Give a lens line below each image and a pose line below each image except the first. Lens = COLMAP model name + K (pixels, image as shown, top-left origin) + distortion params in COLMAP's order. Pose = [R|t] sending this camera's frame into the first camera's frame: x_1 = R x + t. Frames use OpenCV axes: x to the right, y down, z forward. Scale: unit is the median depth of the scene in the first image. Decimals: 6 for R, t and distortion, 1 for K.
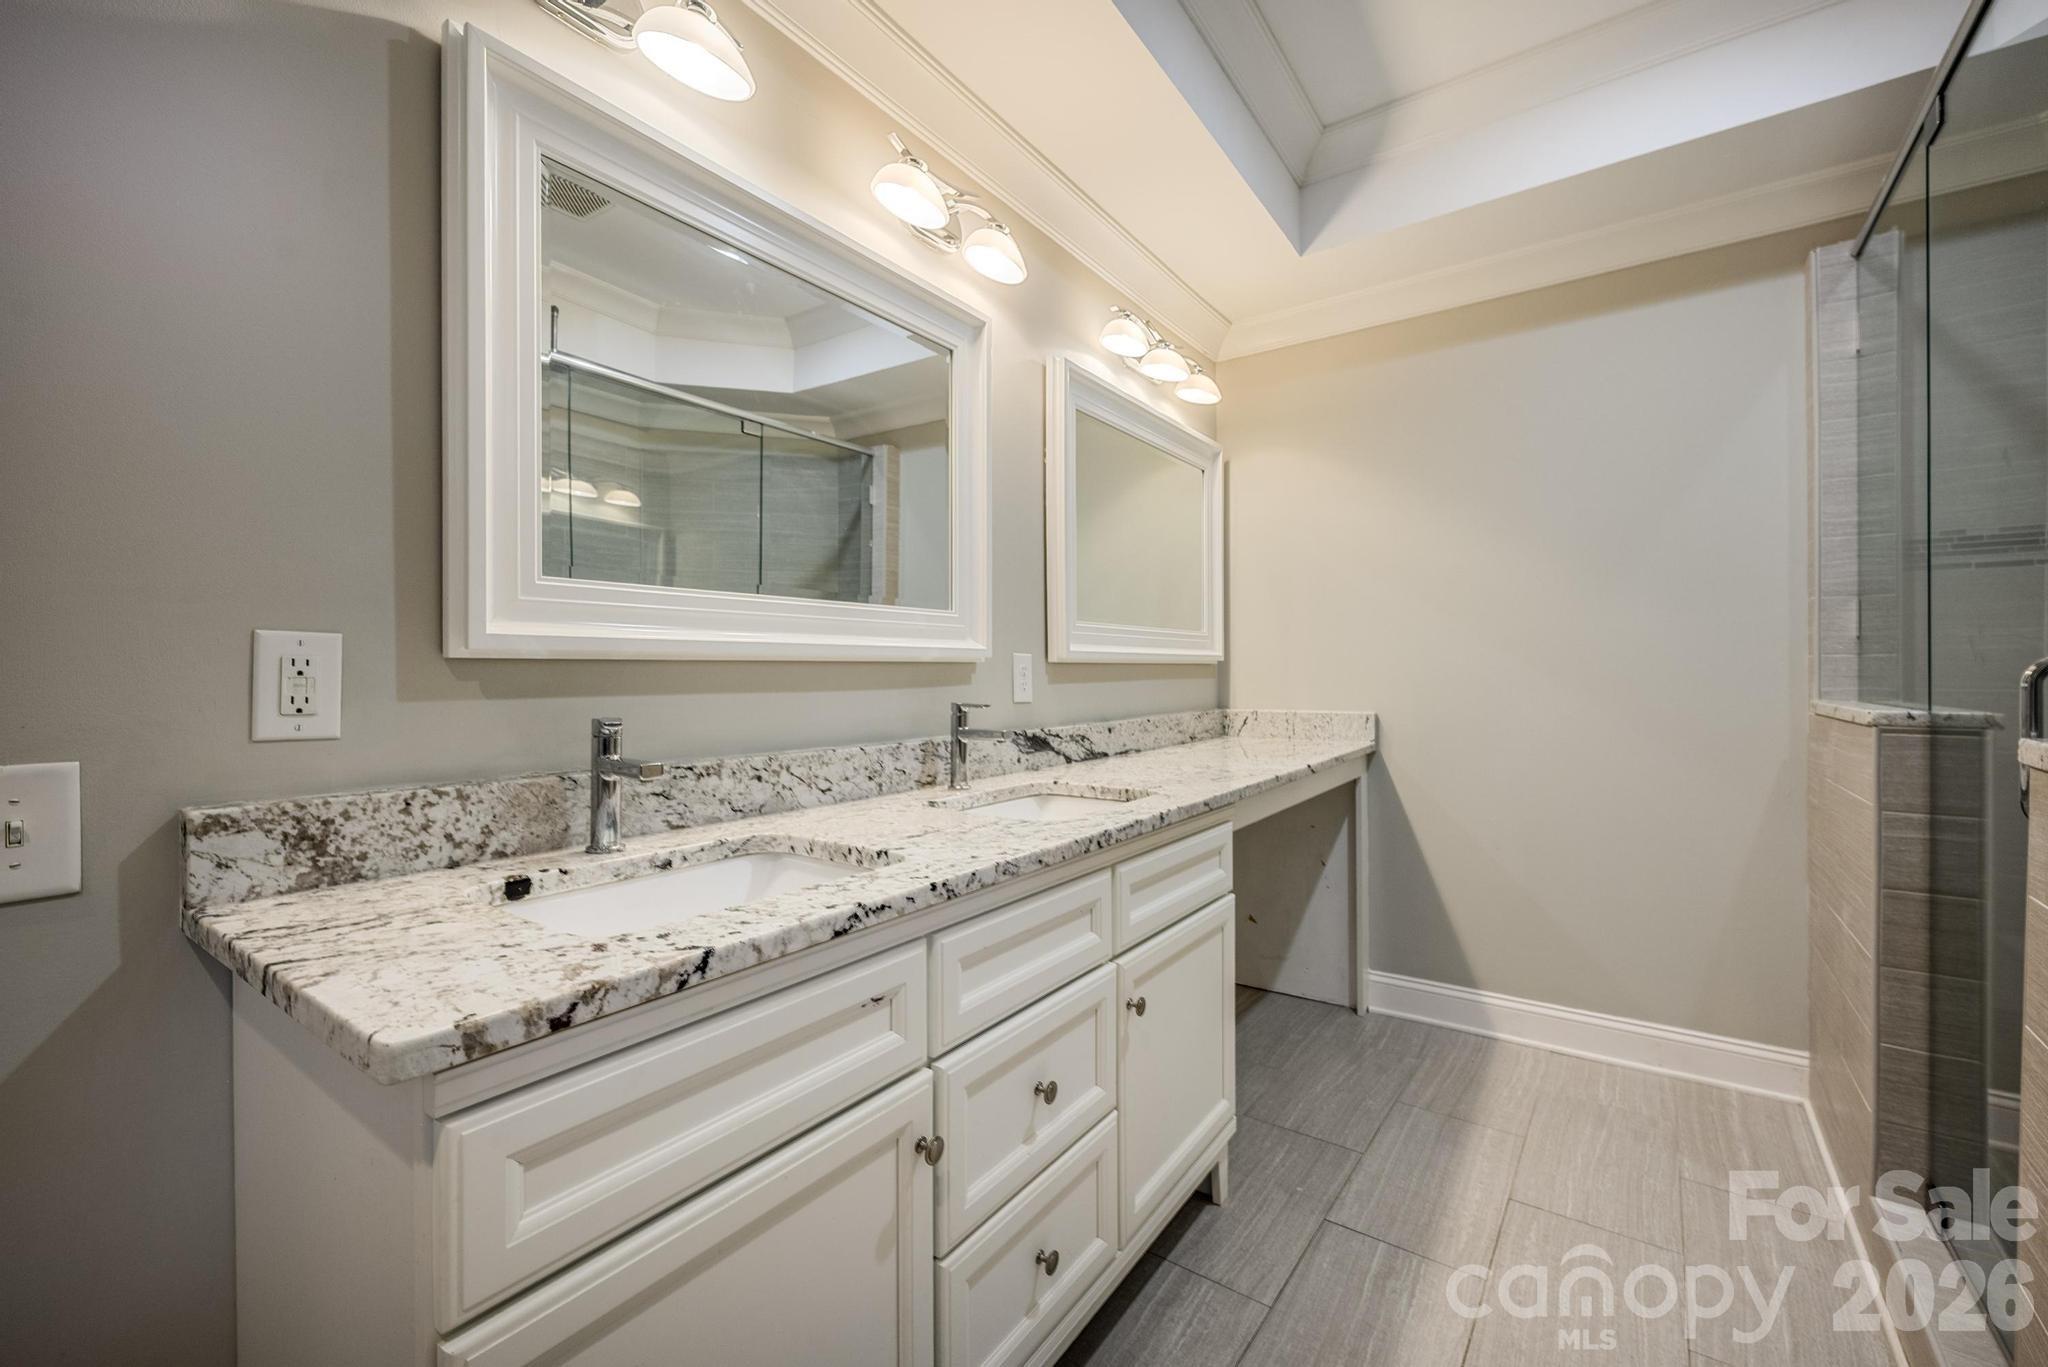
lens RADIAL K [[834.0, 0, 1022.8], [0, 834.0, 672.9], [0, 0, 1]] dist [-0.009492, 0.000001]
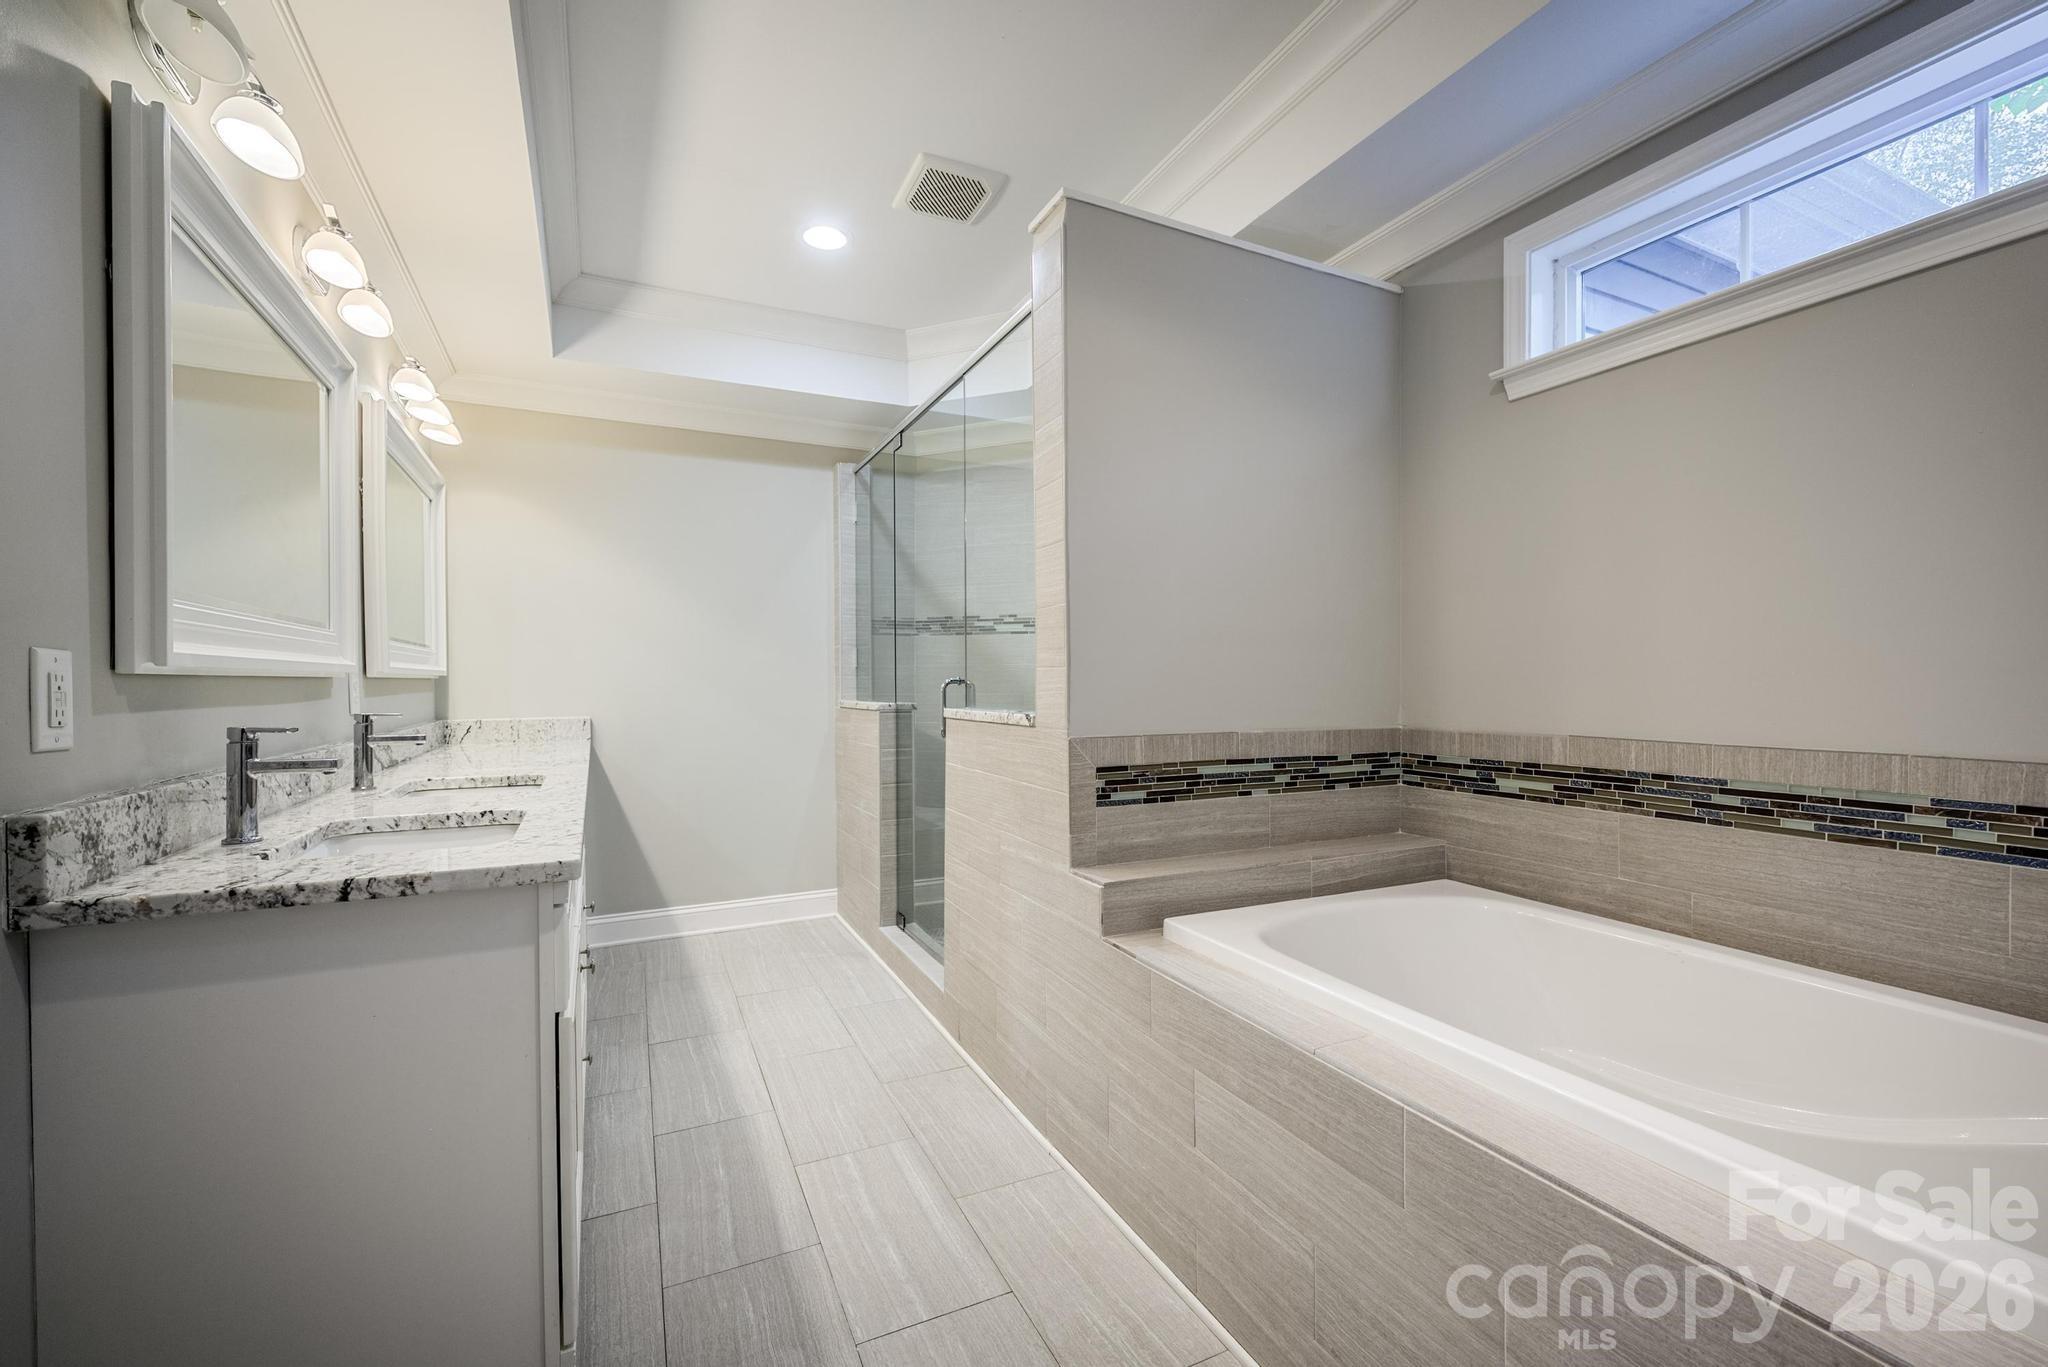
lens RADIAL K [[834.0, 0, 1022.8], [0, 834.0, 672.9], [0, 0, 1]] dist [-0.009492, 0.000001]
pose [[0.462773, 0.012236, 0.886392, -0.550841], [0.003067, 0.999877, -0.015403, 0.000248], [-0.886472, 0.009846, 0.462678, -0.262706]]
